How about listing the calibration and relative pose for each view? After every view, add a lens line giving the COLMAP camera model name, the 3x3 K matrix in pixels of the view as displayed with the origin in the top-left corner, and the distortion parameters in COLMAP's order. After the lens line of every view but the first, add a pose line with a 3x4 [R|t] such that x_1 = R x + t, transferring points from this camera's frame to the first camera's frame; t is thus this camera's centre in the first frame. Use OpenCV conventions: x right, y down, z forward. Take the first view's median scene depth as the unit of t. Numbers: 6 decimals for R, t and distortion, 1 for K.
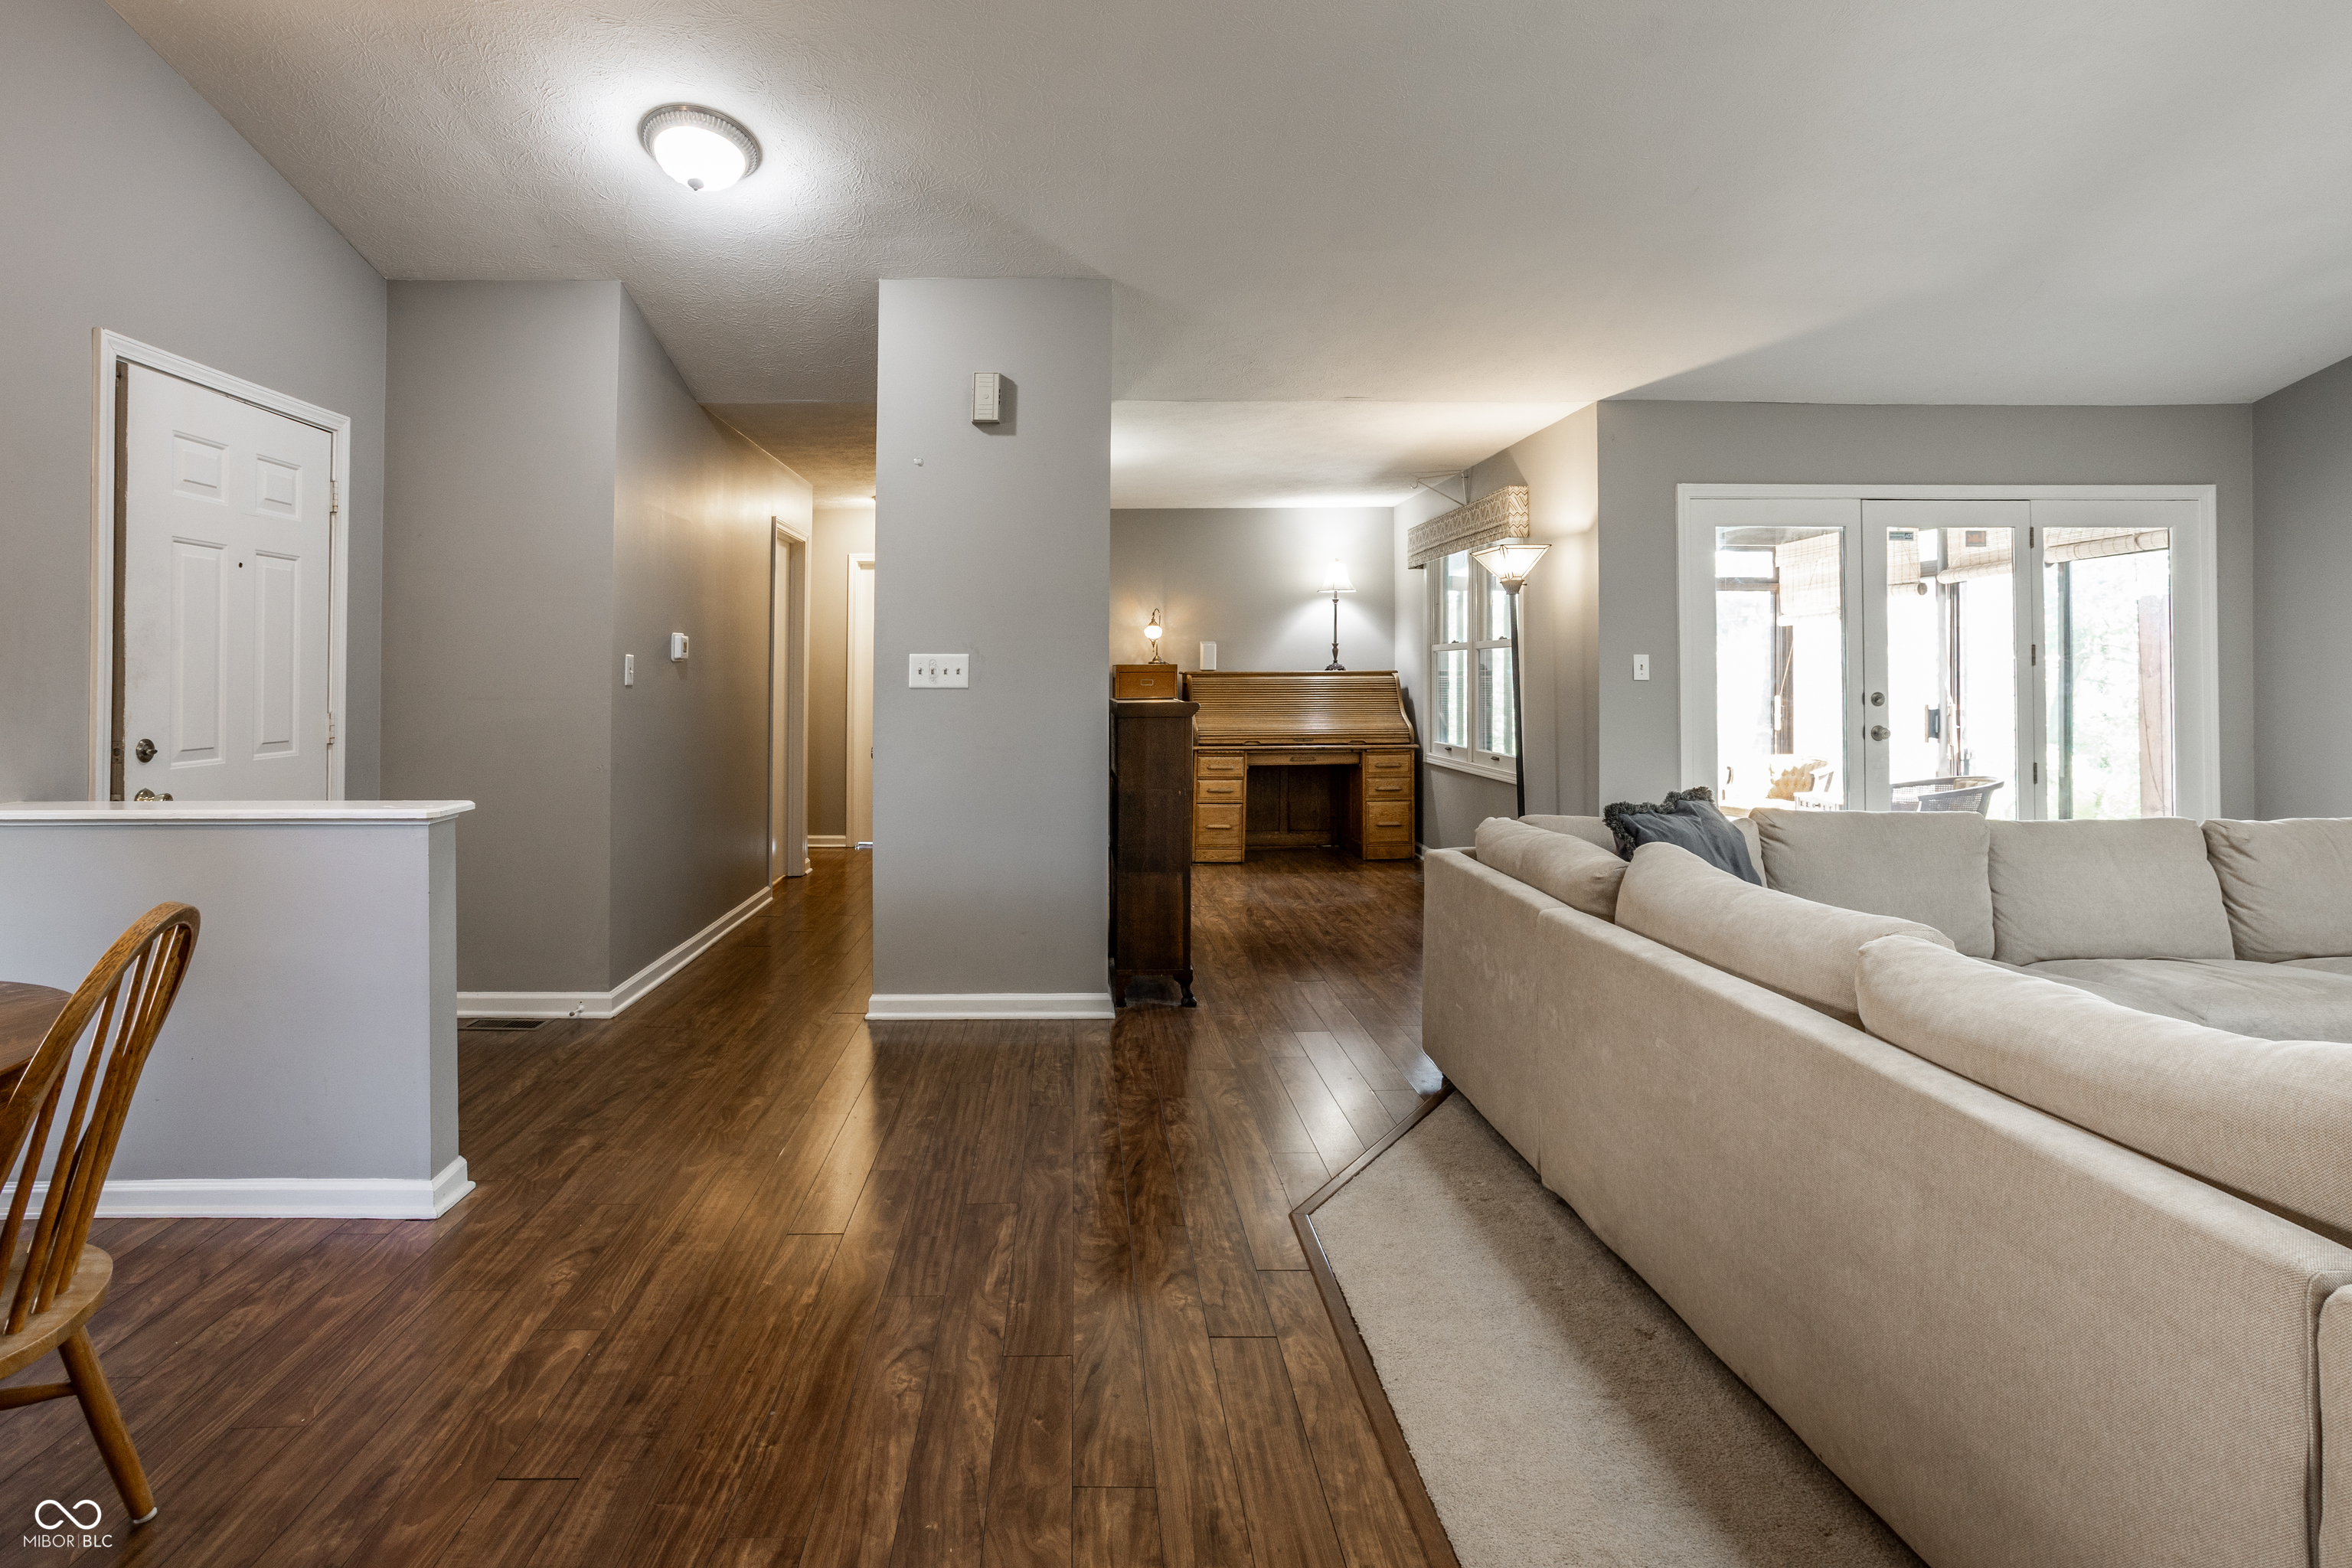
lens RADIAL K [[1193.0, 0, 1083.1], [0, 1193.0, 674.4], [0, 0, 1]] dist [-0.048878, 0.033343]
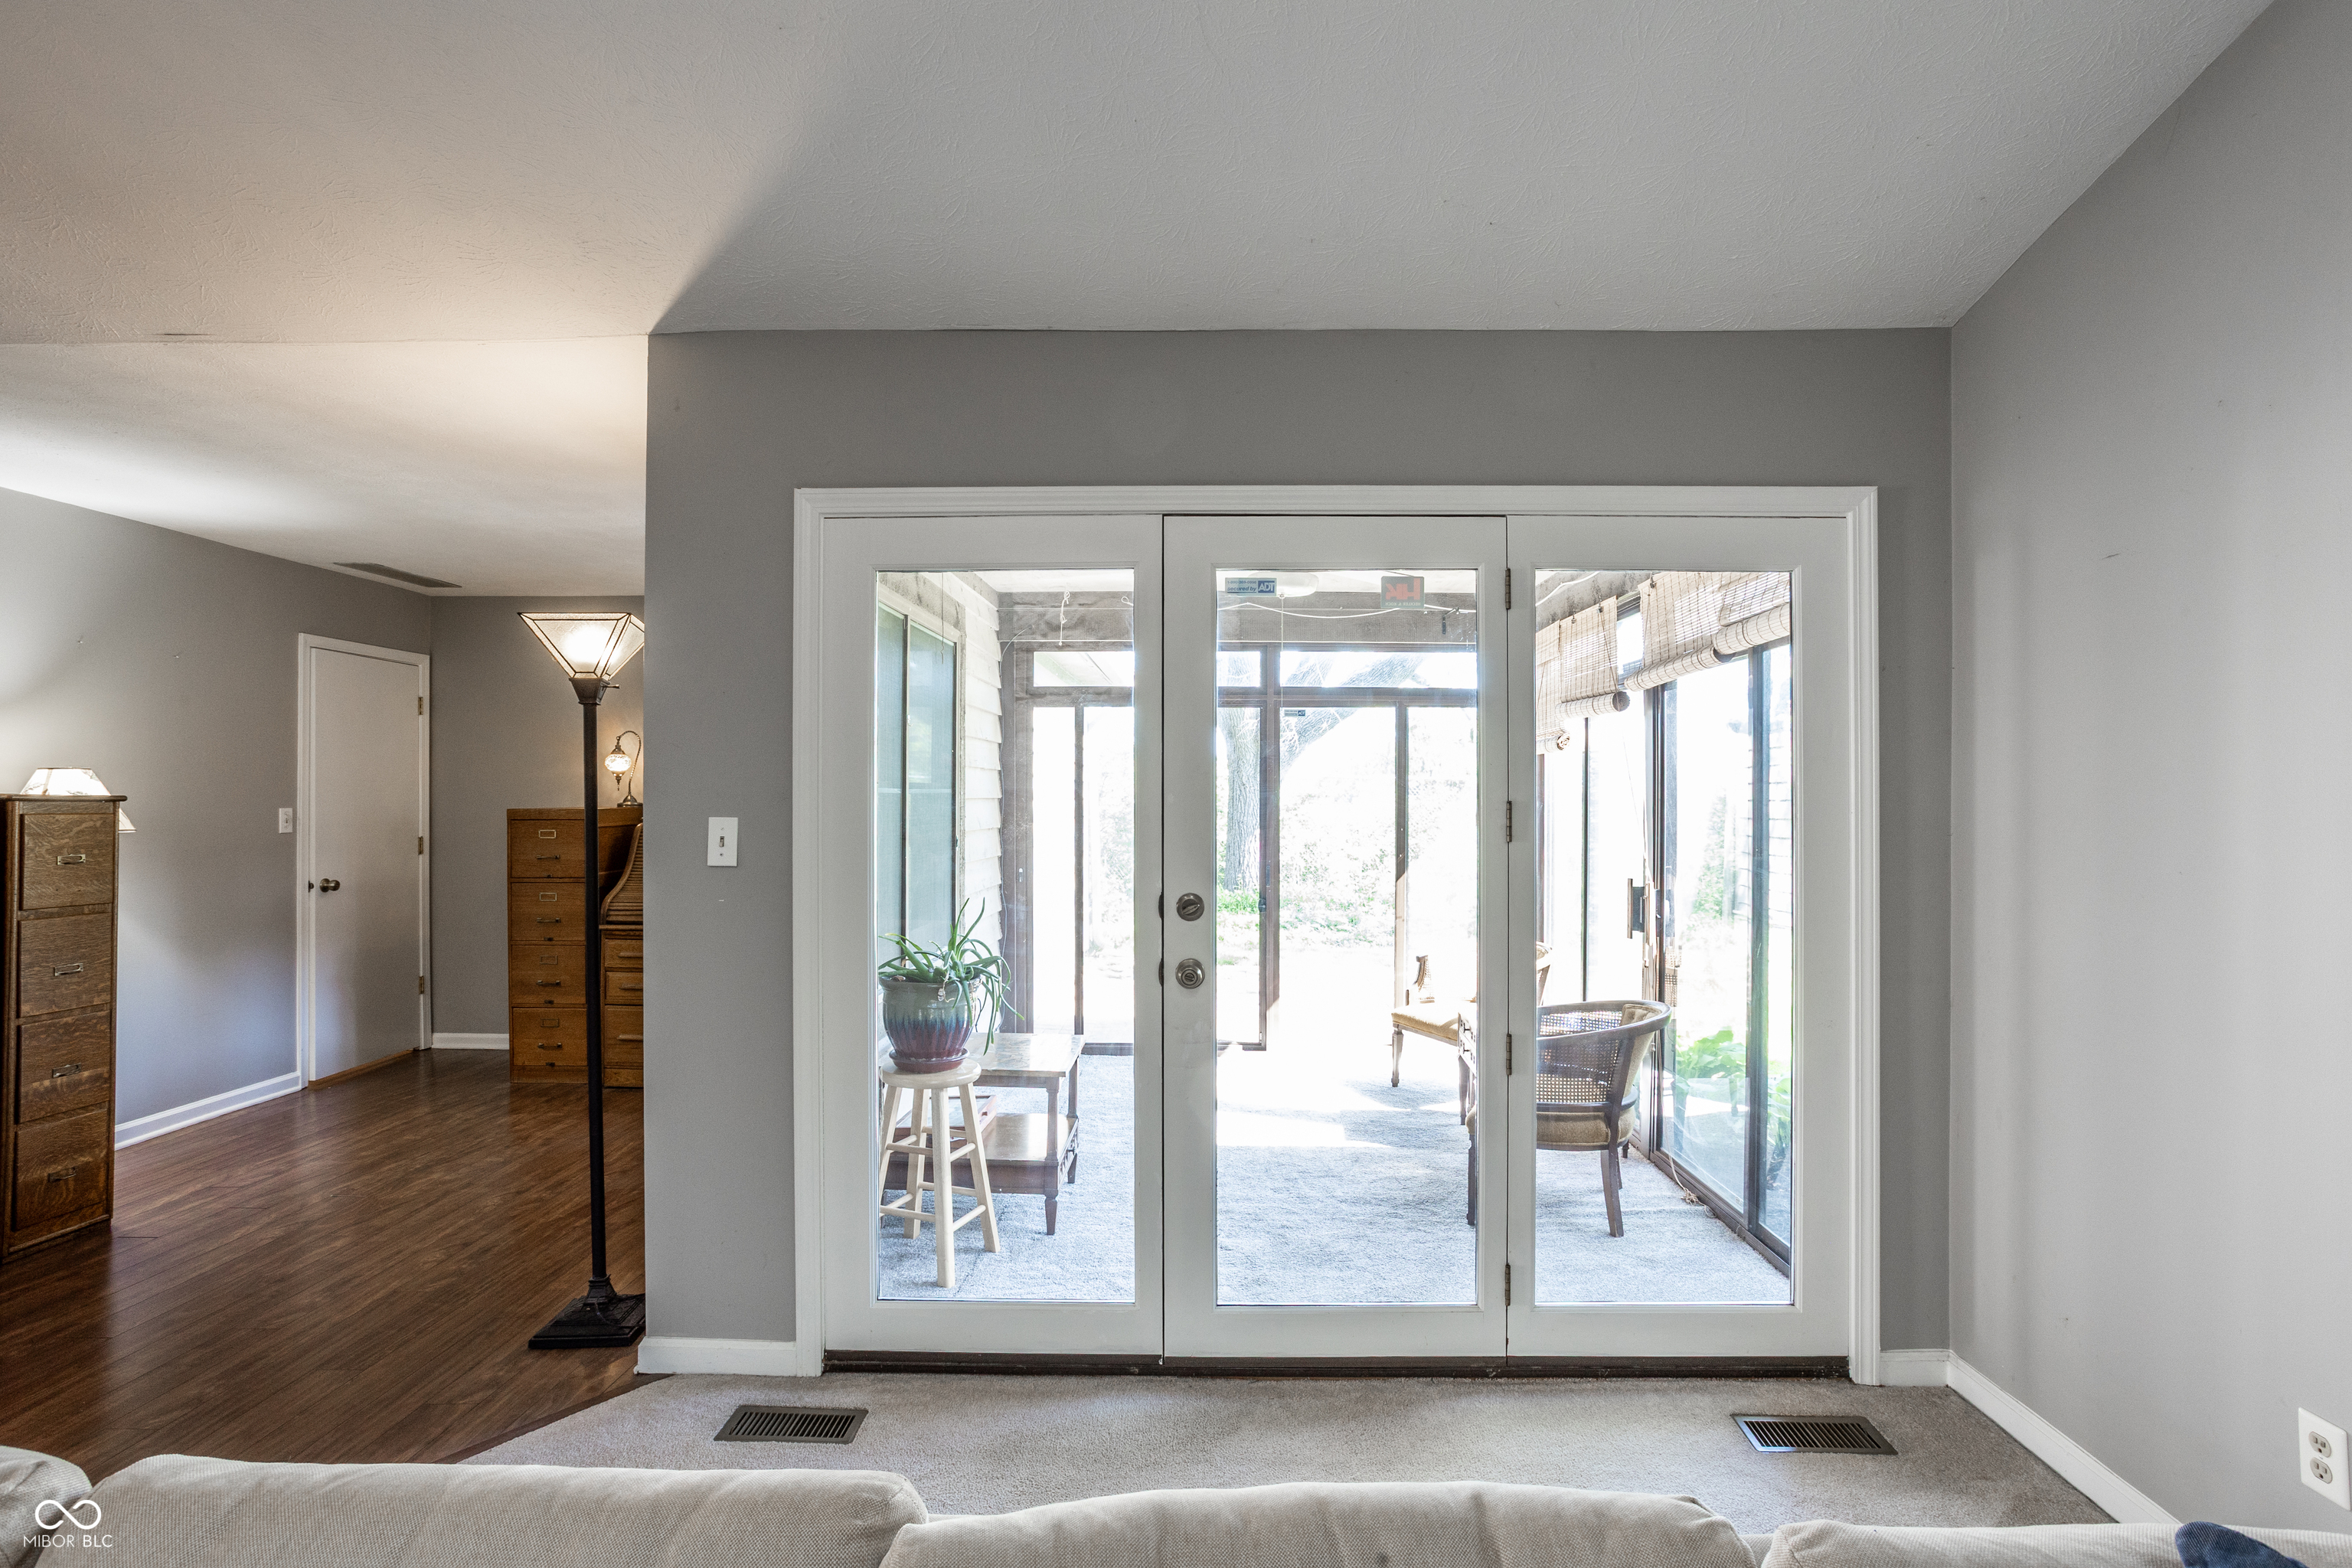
lens RADIAL K [[1141.9, 0, 1176.0], [0, 1141.9, 784.0], [0, 0, 1]] dist [-0.030434, 0.016092]
pose [[0.999229, 0.003856, -0.039073, 1.294656], [-0.004216, 0.999949, -0.009126, -0.051881], [0.039035, 0.009283, 0.999195, 0.950388]]
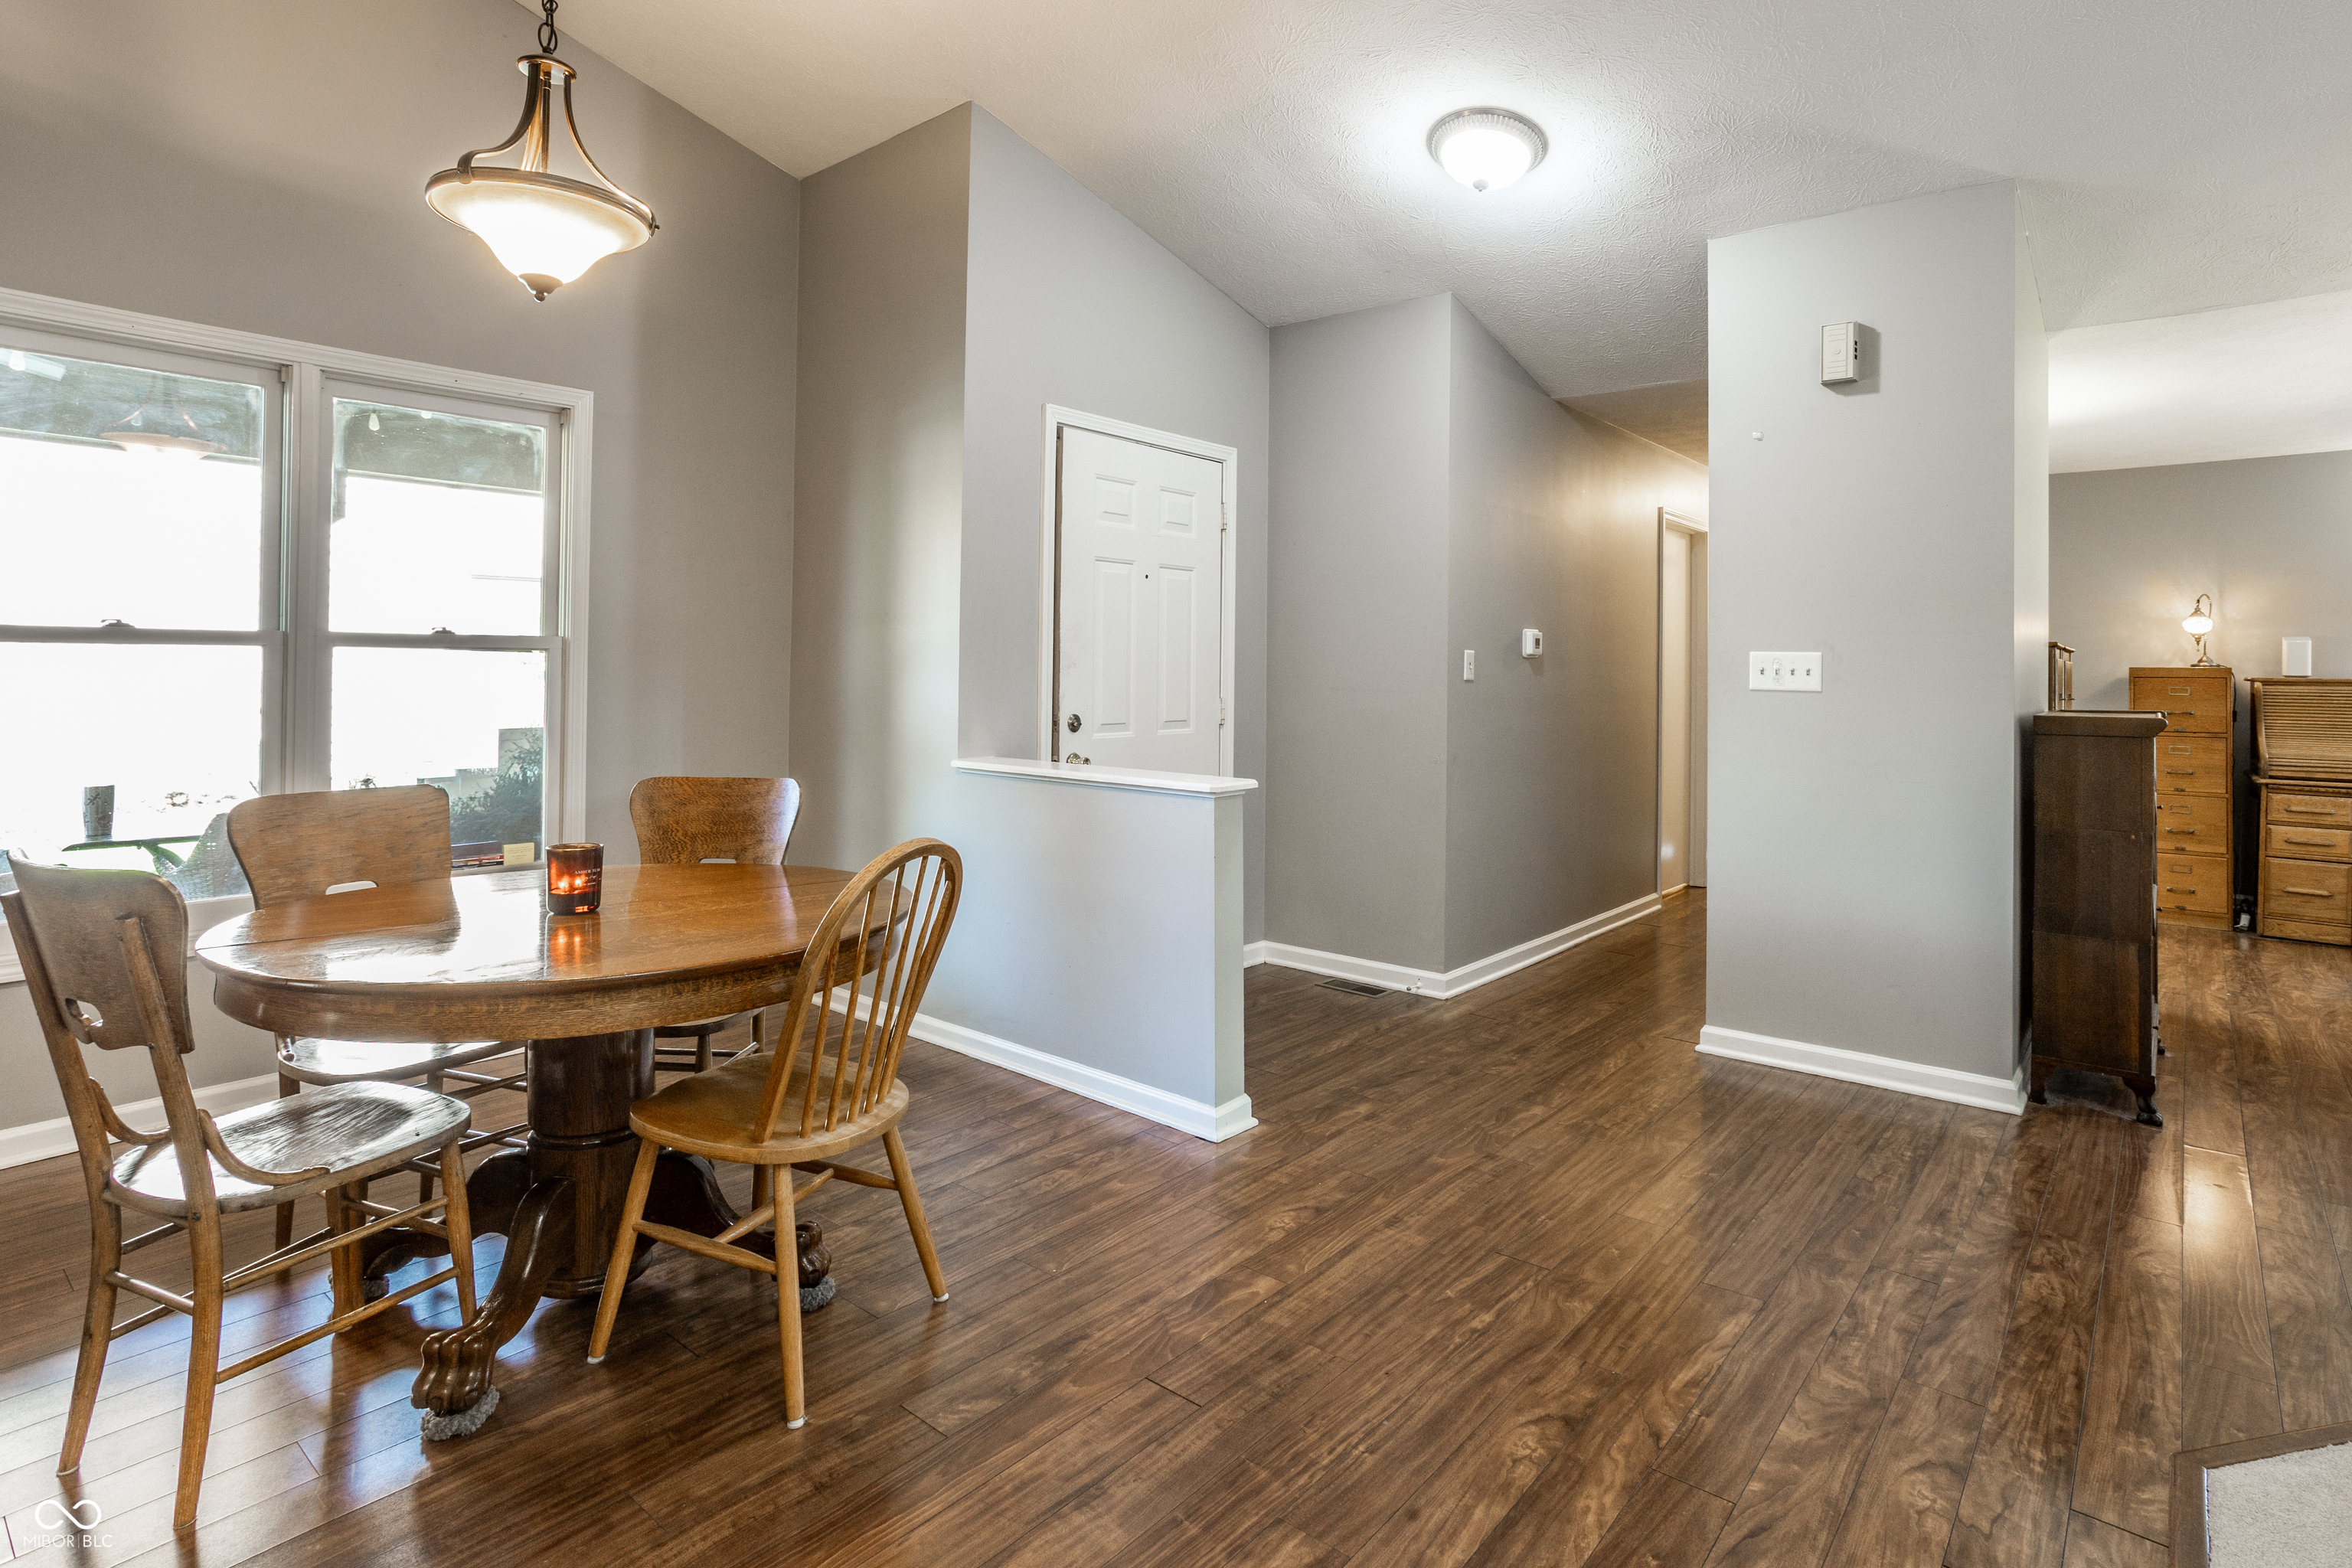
lens RADIAL K [[1181.8, 0, 1187.9], [0, 1181.8, 660.5], [0, 0, 1]] dist [-0.050595, 0.023663]
pose [[0.769927, 0.009455, -0.638062, 0.096024], [-0.015235, 0.999878, -0.003567, -0.000990], [0.637950, 0.012468, 0.769977, 0.060537]]
